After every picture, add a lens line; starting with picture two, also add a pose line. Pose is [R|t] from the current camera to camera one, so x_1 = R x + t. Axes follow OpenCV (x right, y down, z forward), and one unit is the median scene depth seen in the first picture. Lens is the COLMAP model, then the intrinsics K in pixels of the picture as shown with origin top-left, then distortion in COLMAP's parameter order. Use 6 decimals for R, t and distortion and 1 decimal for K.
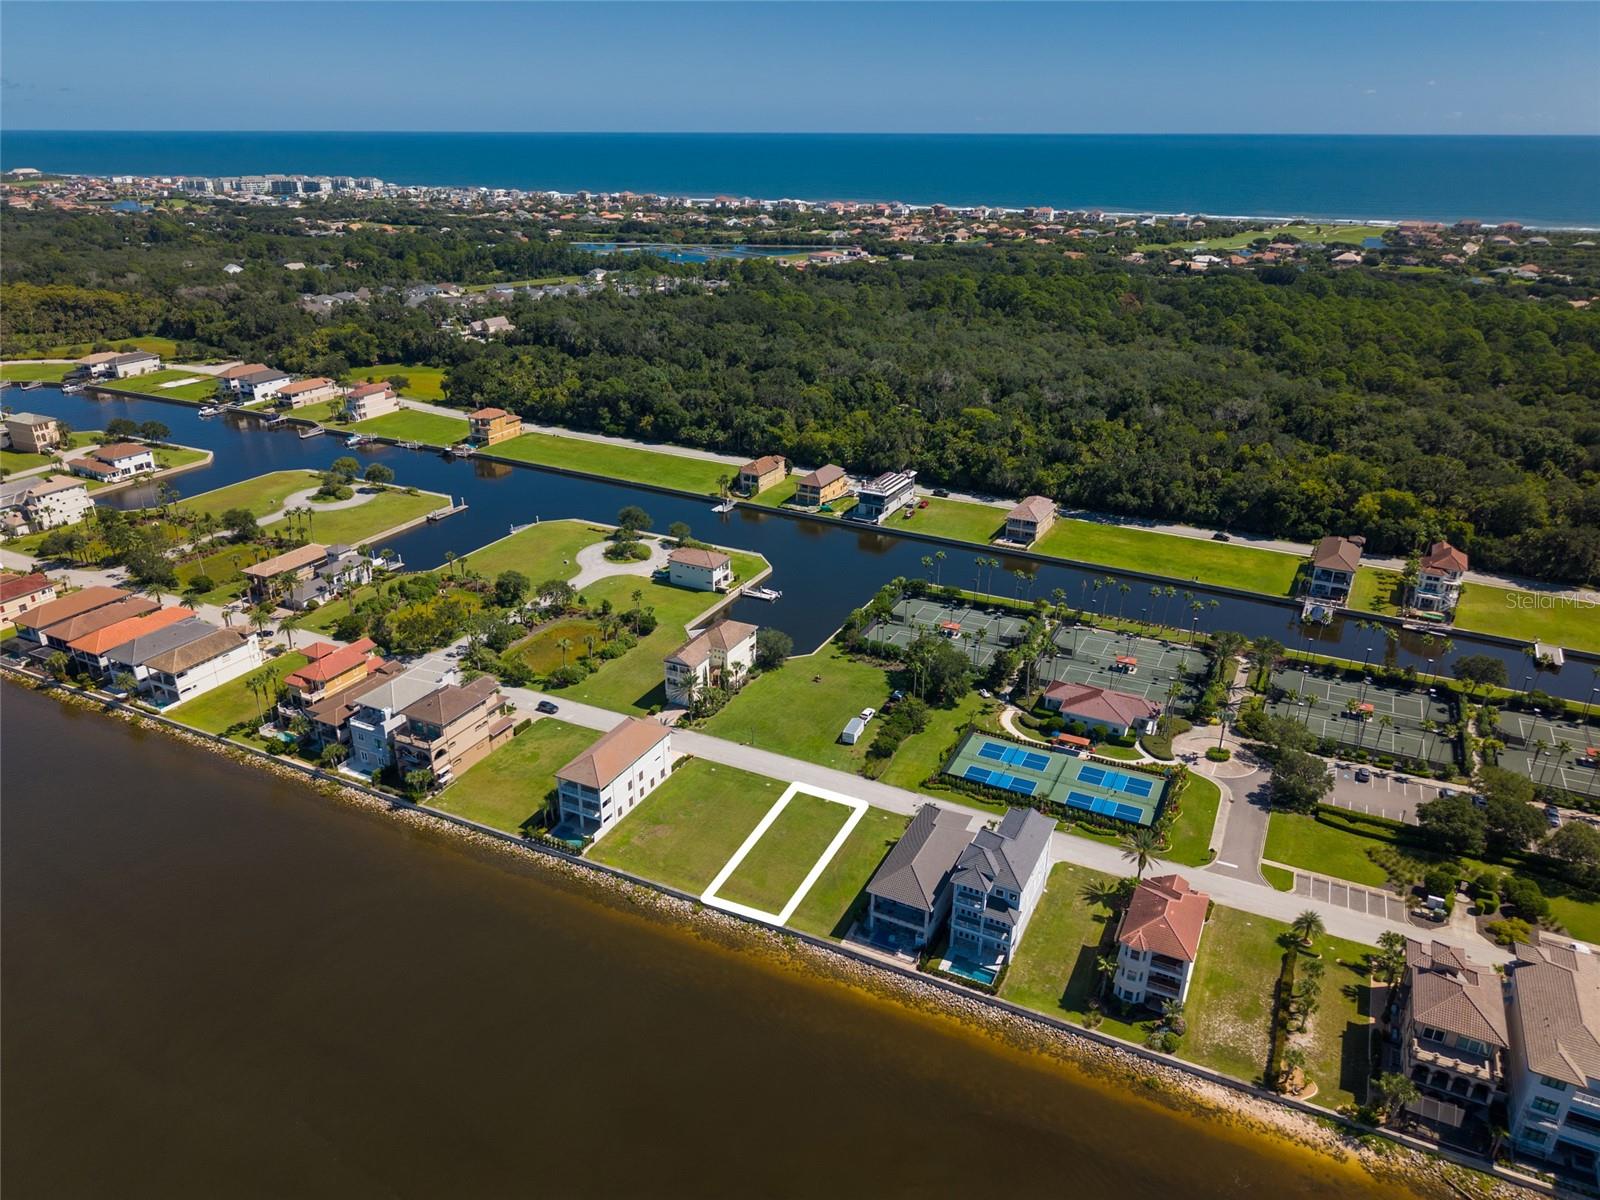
lens RADIAL K [[1094.8, 0, 775.2], [0, 1094.8, 601.7], [0, 0, 1]] dist [0.009598, -0.003366]
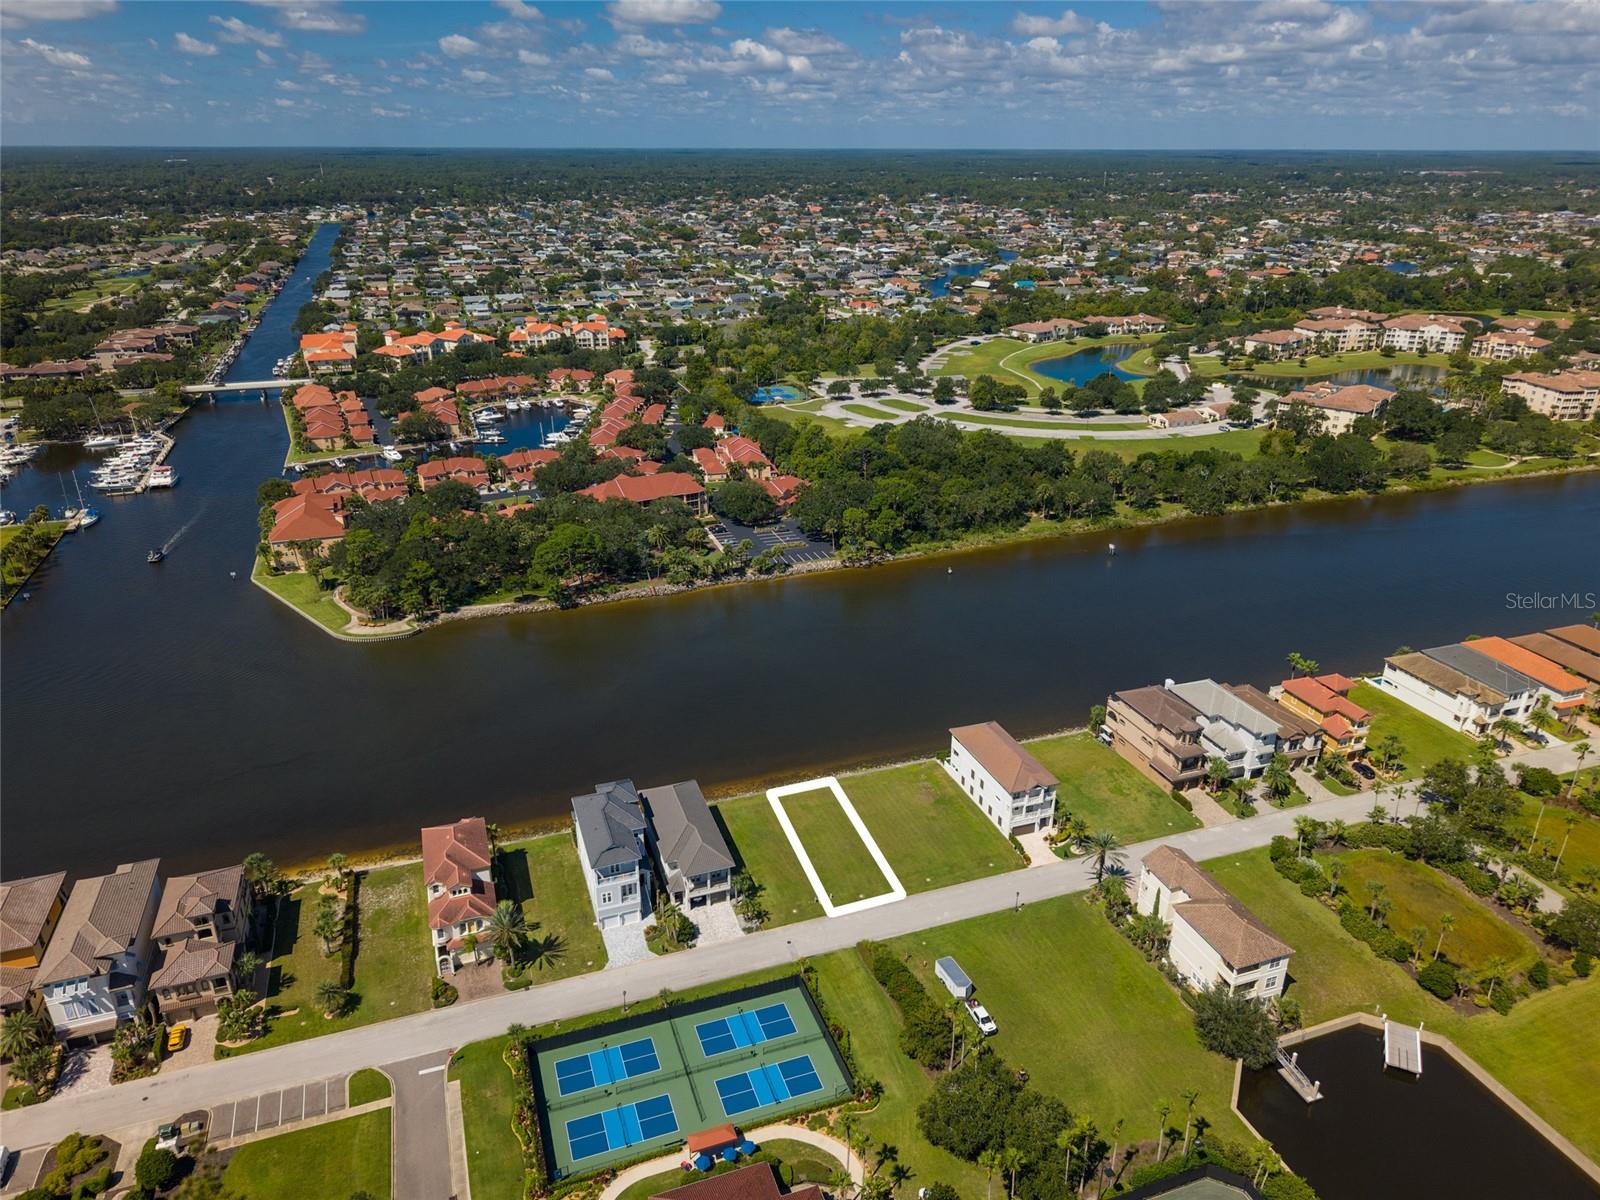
lens RADIAL K [[1067.1, 0, 800.7], [0, 1067.1, 604.9], [0, 0, 1]] dist [0.009379, -0.006360]
pose [[-0.684239, 0.281451, -0.672757, 0.433211], [-0.294743, 0.737087, 0.608137, -0.364455], [0.667041, 0.614401, -0.421388, 0.859656]]
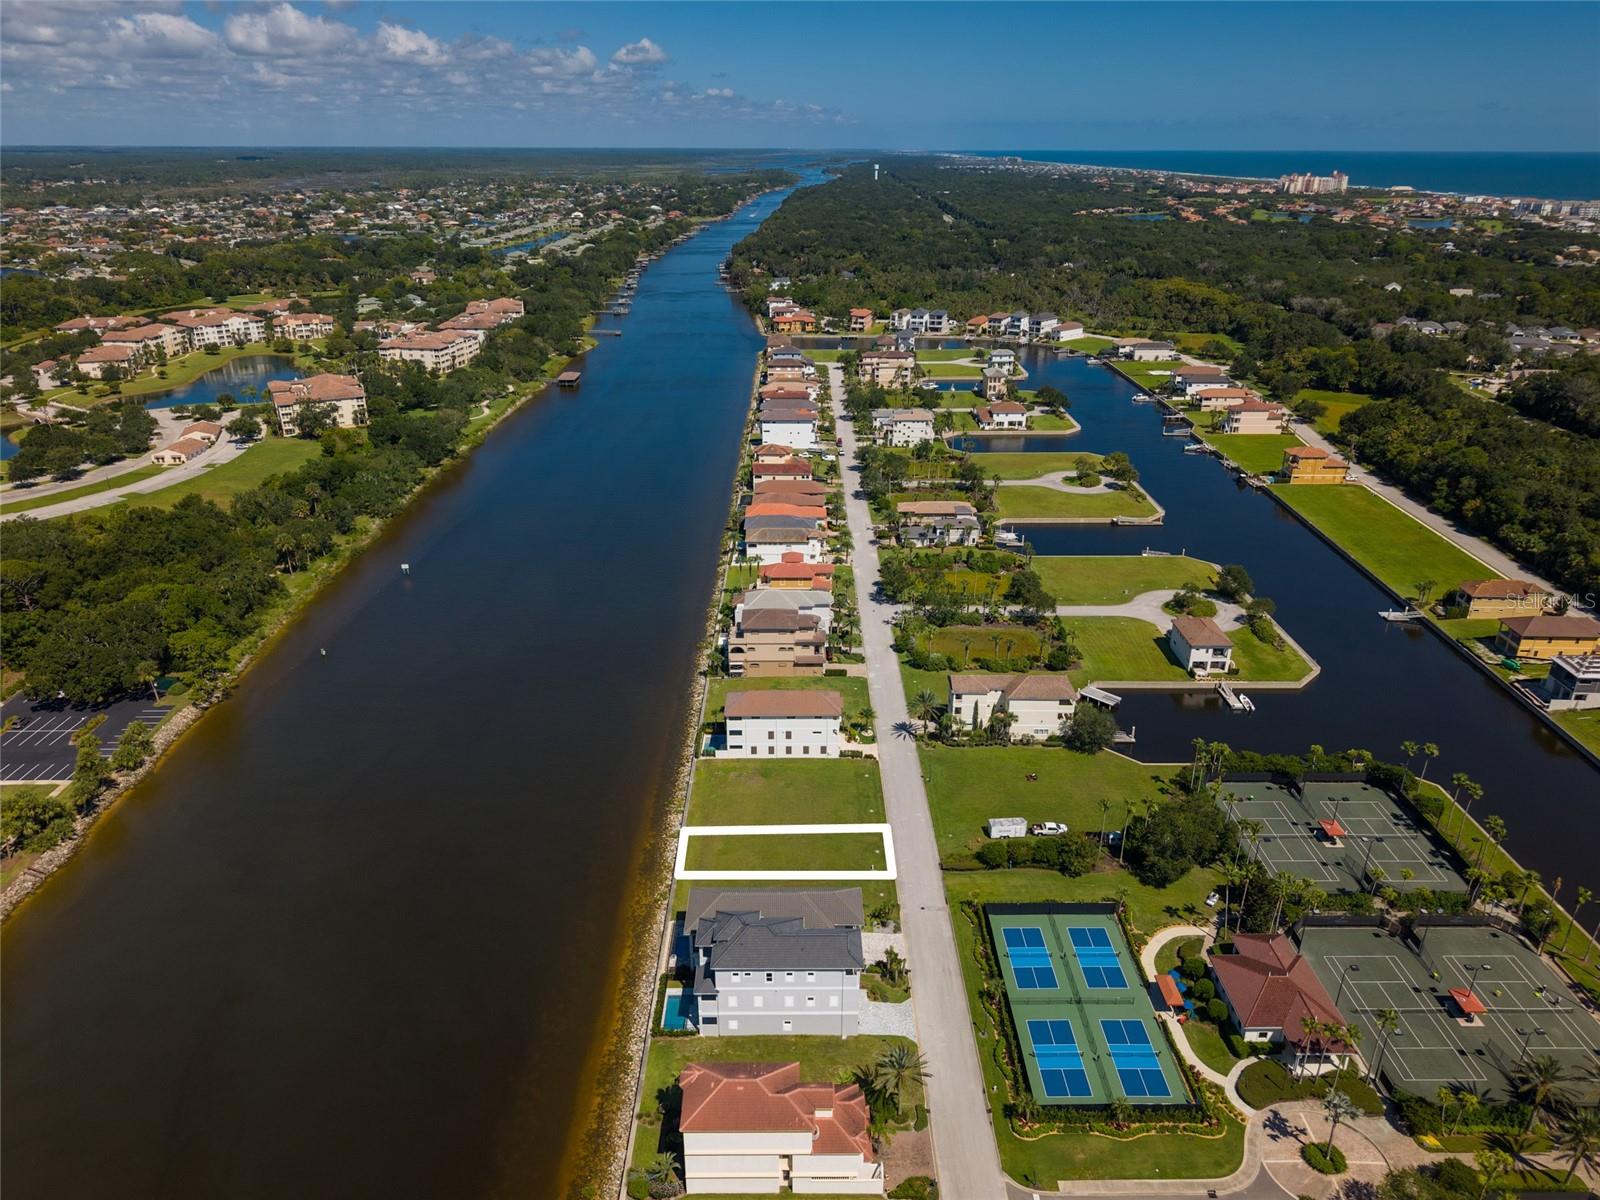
lens RADIAL K [[1067.1, 0, 800.7], [0, 1067.1, 604.9], [0, 0, 1]] dist [0.009379, -0.006360]
pose [[0.457555, 0.347125, -0.818625, 0.503659], [-0.350793, 0.916447, 0.192536, -0.119288], [0.817060, 0.199072, 0.541094, 0.295315]]
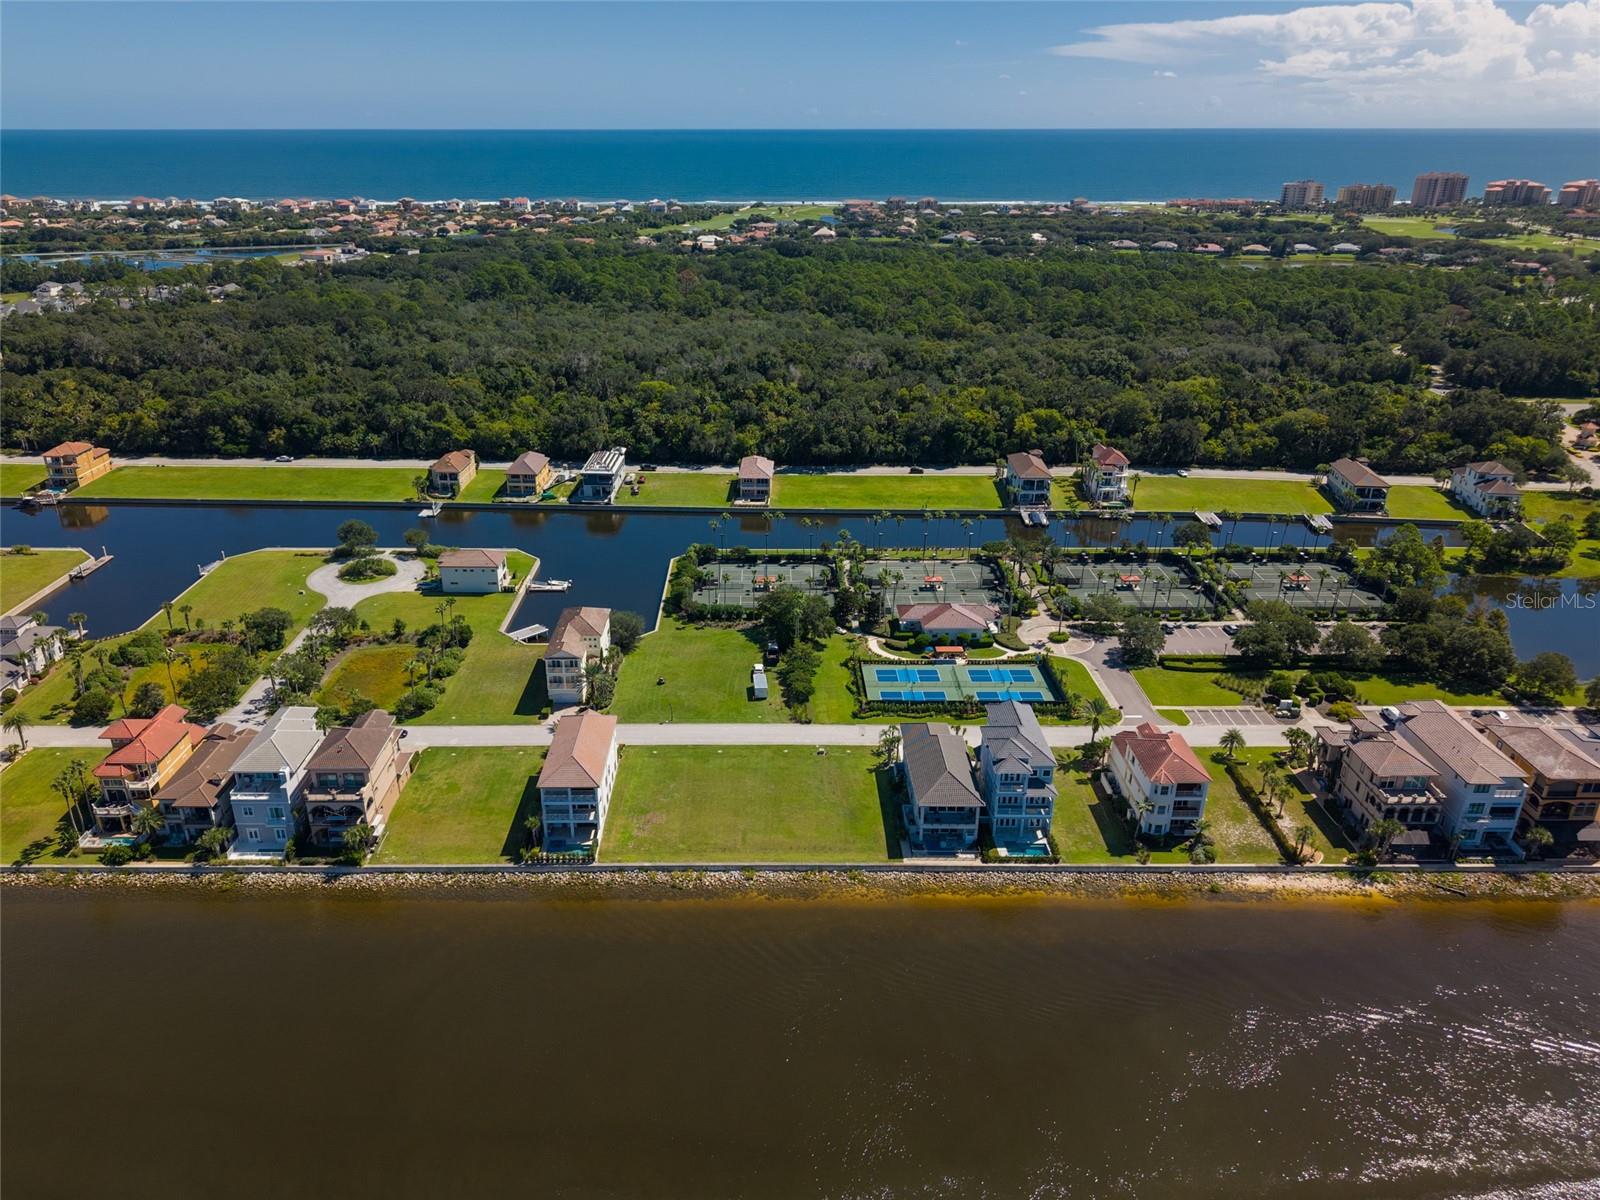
lens RADIAL K [[1124.6, 0, 748.0], [0, 1124.6, 629.7], [0, 0, 1]] dist [0.019672, -0.018184]
pose [[0.894464, -0.186196, 0.406529, -0.273744], [0.180591, 0.982156, 0.052495, 0.010020], [-0.409049, 0.026461, 0.912129, 0.056840]]
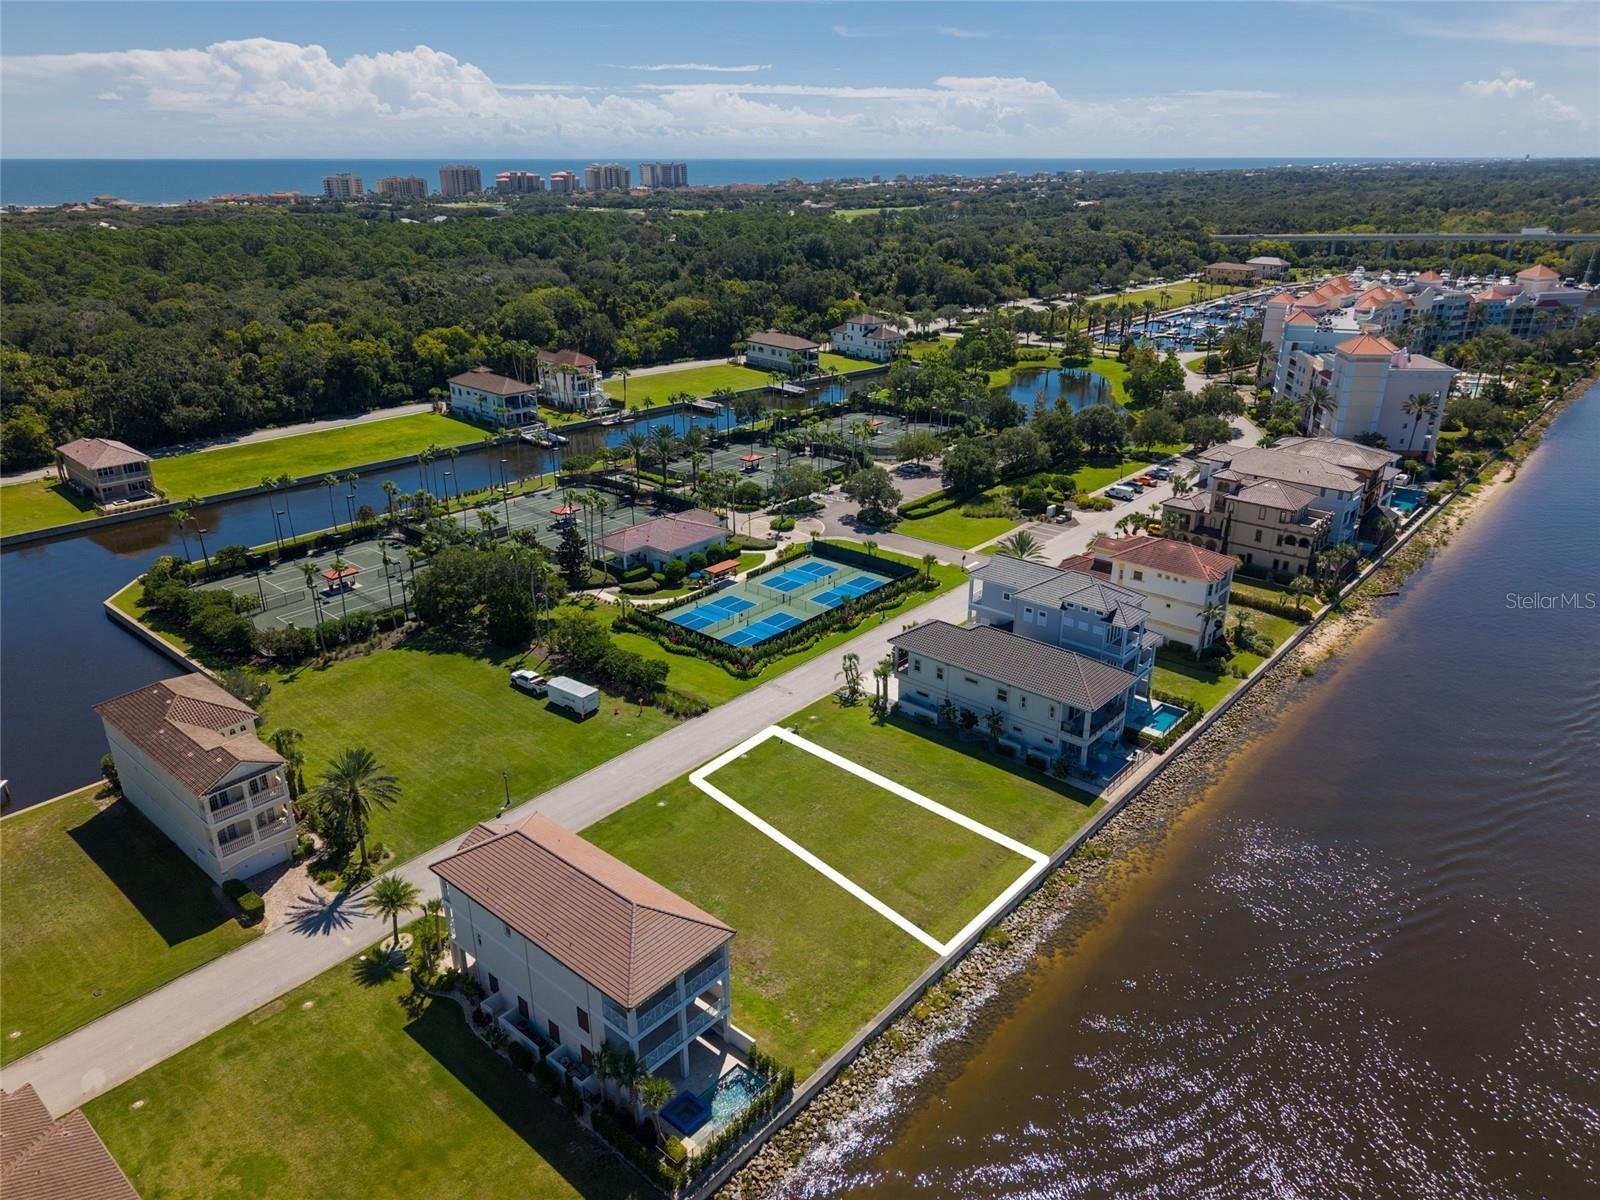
lens RADIAL K [[1082.5, 0, 796.3], [0, 1082.5, 630.2], [0, 0, 1]] dist [0.058889, -0.077241]
pose [[0.240690, -0.389519, 0.889012, -0.316337], [0.386689, 0.878592, 0.280262, -0.020959], [-0.890247, 0.276315, 0.362092, 0.539606]]
